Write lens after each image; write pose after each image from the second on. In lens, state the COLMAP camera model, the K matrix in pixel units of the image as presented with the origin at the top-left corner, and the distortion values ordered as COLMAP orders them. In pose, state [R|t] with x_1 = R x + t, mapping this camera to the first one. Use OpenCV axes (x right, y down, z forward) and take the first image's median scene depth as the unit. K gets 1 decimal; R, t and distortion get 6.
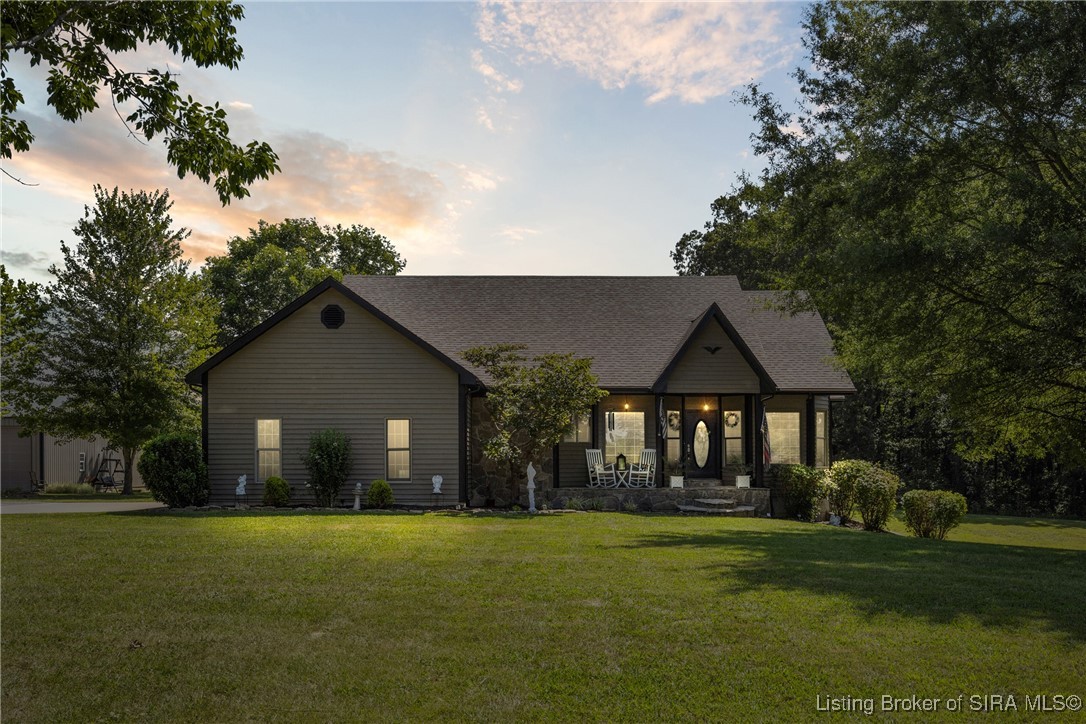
lens RADIAL K [[1011.0, 0, 543.0], [0, 1011.0, 362.0], [0, 0, 1]] dist [0.001332, 0.005461]
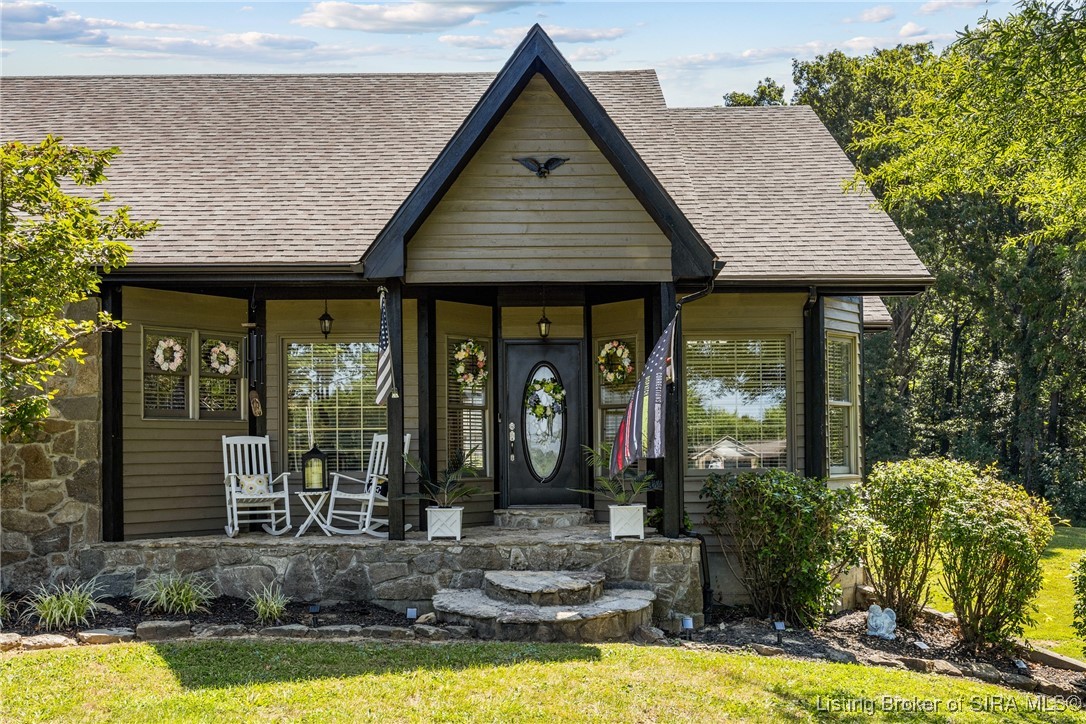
lens RADIAL K [[1078.0, 0, 453.2], [0, 1078.0, 364.6], [0, 0, 1]] dist [0.005463, 0.007152]
pose [[0.997383, -0.012054, -0.071291, 0.161499], [0.013383, 0.999745, 0.018190, 0.052775], [0.071054, -0.019096, 0.997290, 0.597314]]
